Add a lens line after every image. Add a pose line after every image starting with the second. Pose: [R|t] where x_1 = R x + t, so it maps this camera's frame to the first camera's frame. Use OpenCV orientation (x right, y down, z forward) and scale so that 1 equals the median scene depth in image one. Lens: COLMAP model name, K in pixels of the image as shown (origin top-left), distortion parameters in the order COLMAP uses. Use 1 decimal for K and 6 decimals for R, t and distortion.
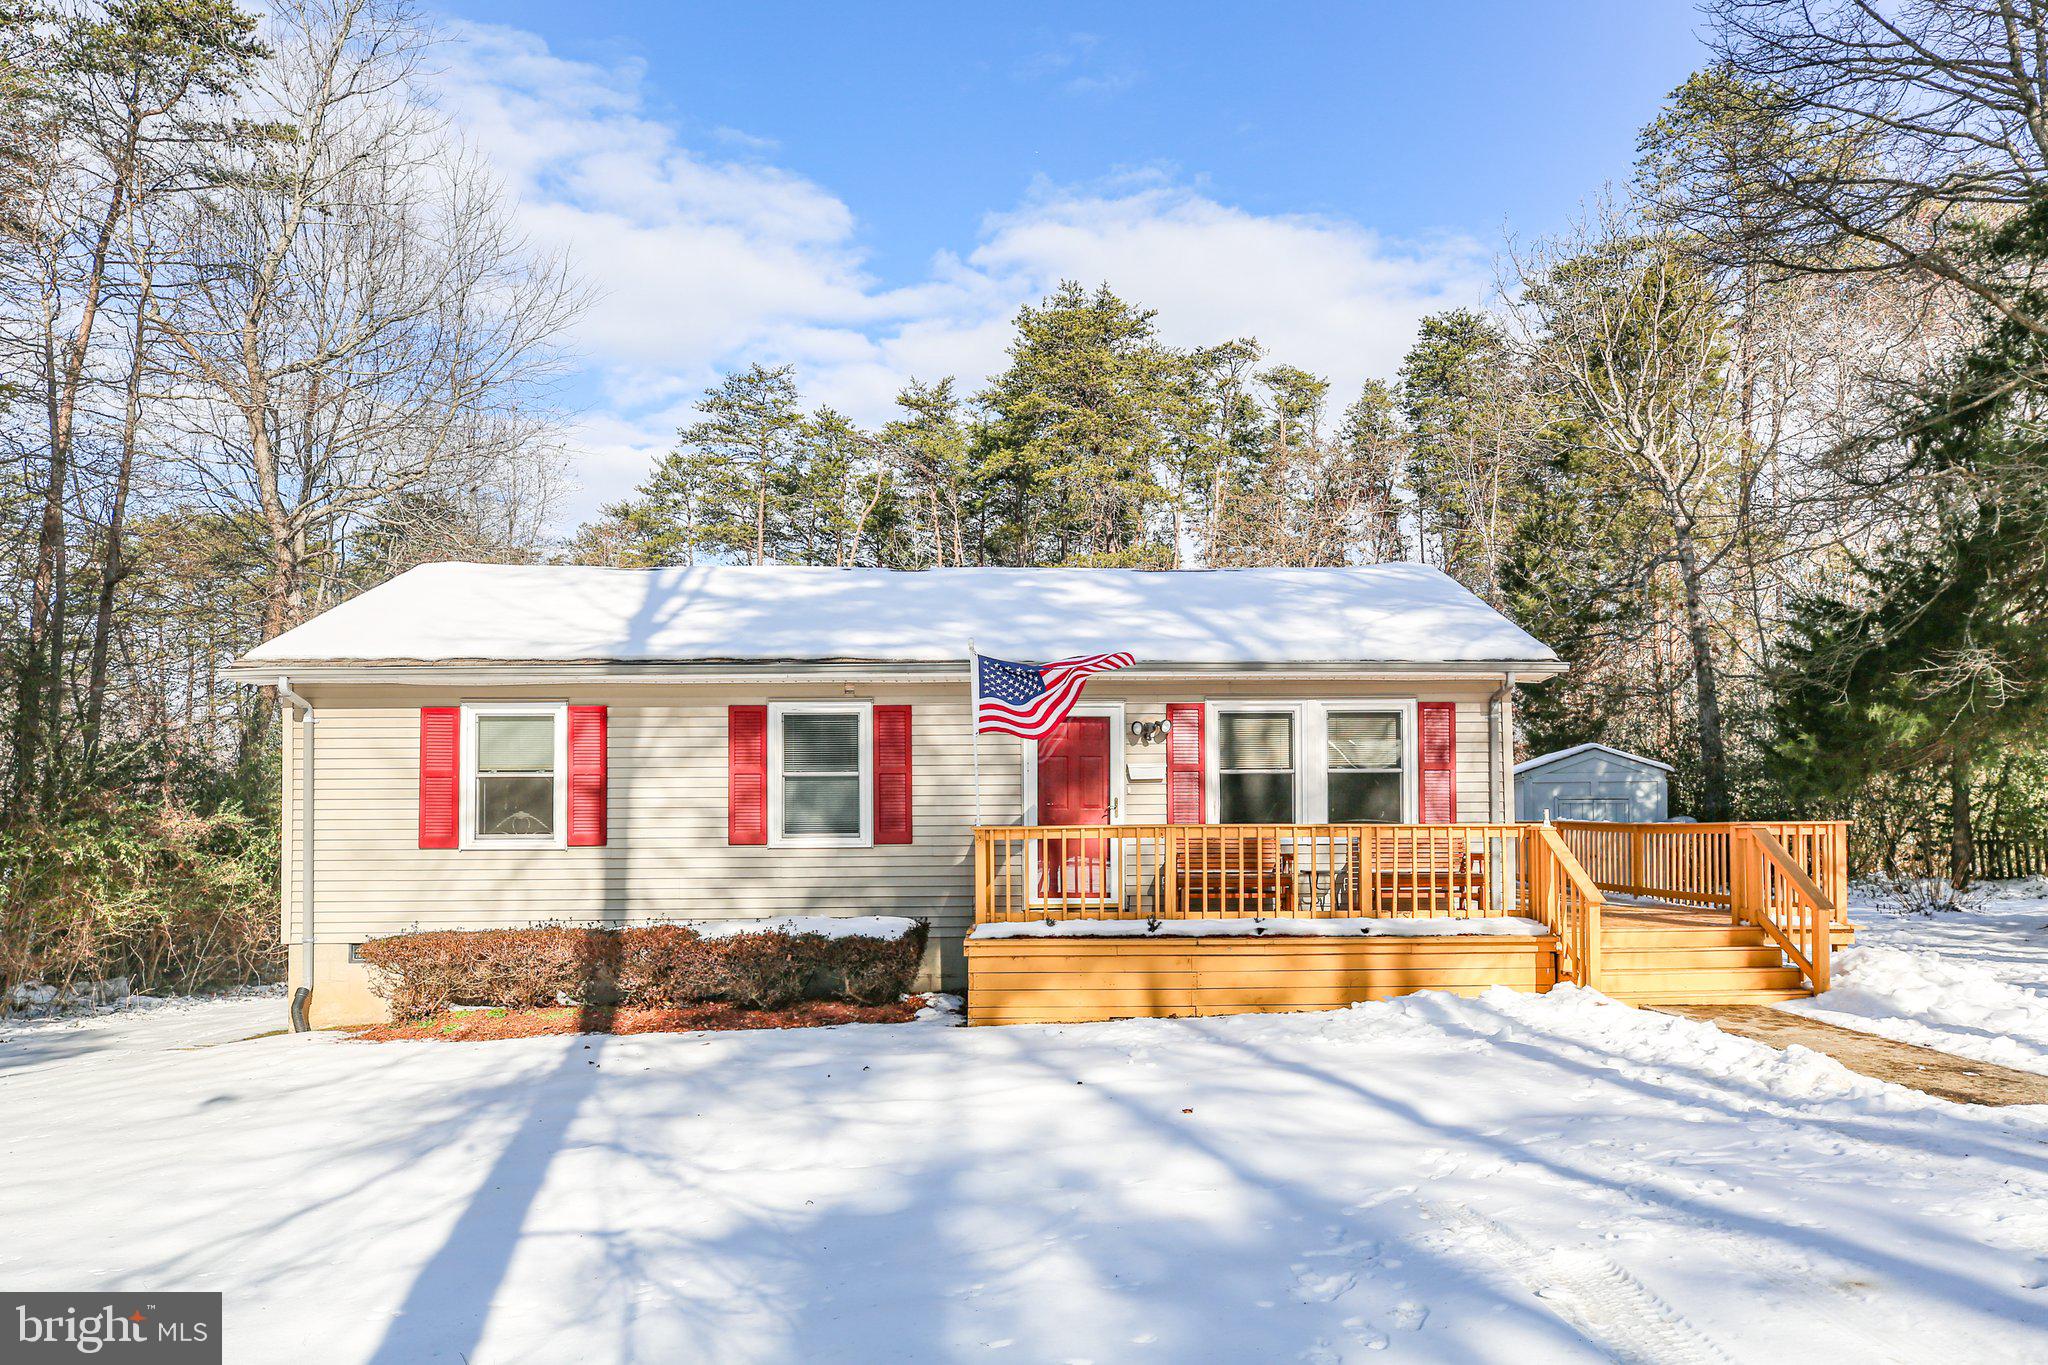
lens RADIAL K [[1496.4, 0, 1113.9], [0, 1496.4, 790.2], [0, 0, 1]] dist [0.023477, 0.000976]
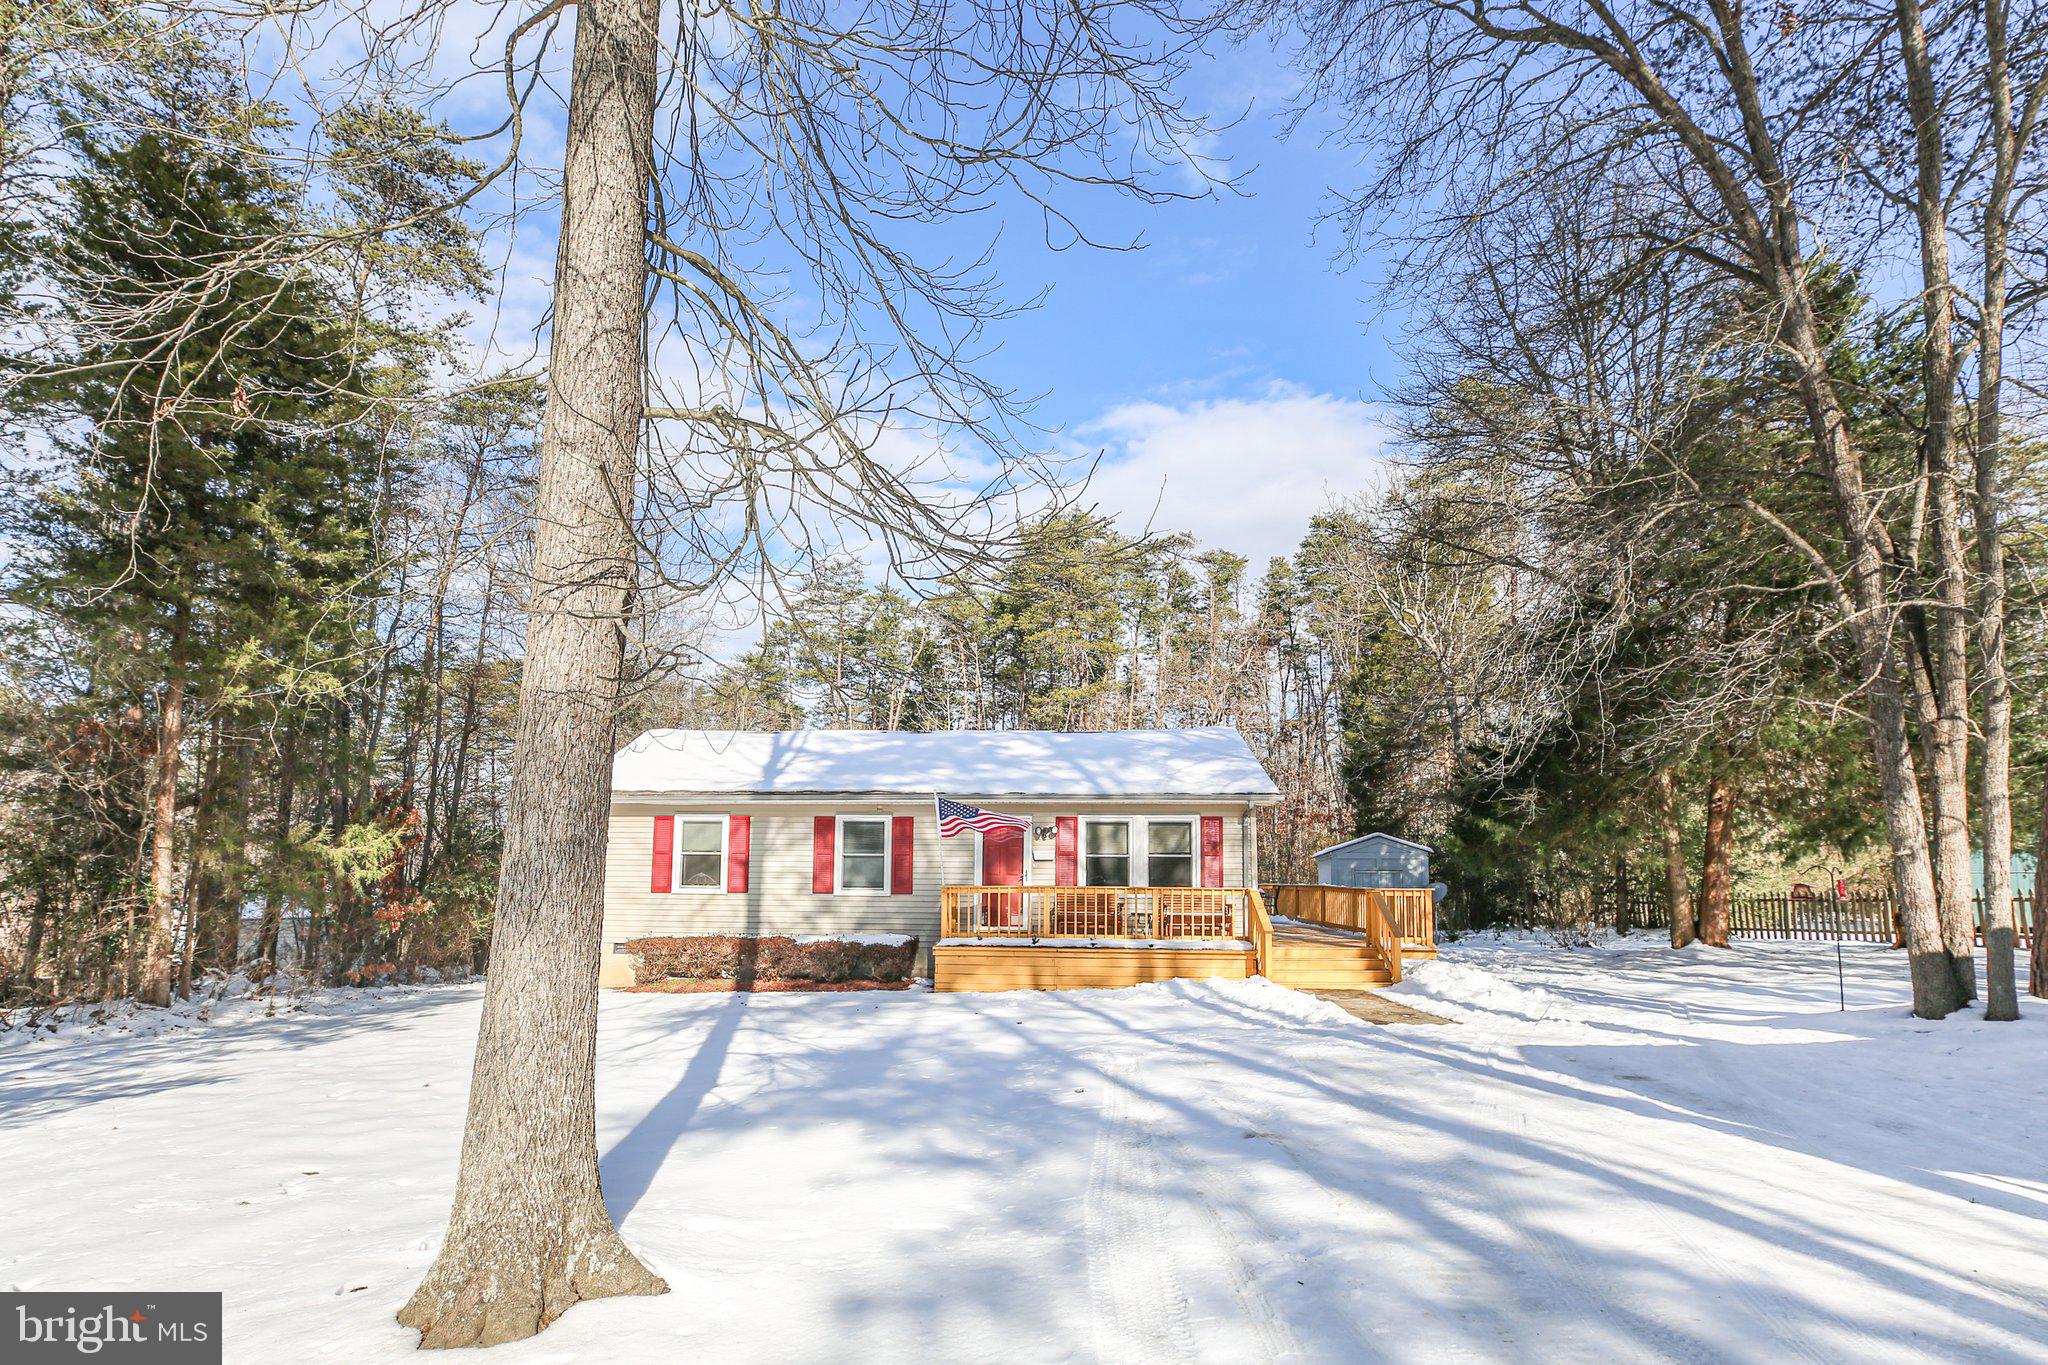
lens RADIAL K [[1222.6, 0, 979.0], [0, 1222.6, 737.3], [0, 0, 1]] dist [-0.036684, 0.017536]
pose [[0.992985, -0.000408, -0.118237, 0.117424], [-0.010549, 0.995700, -0.092033, -0.017729], [0.117766, 0.092635, 0.988711, -0.453868]]
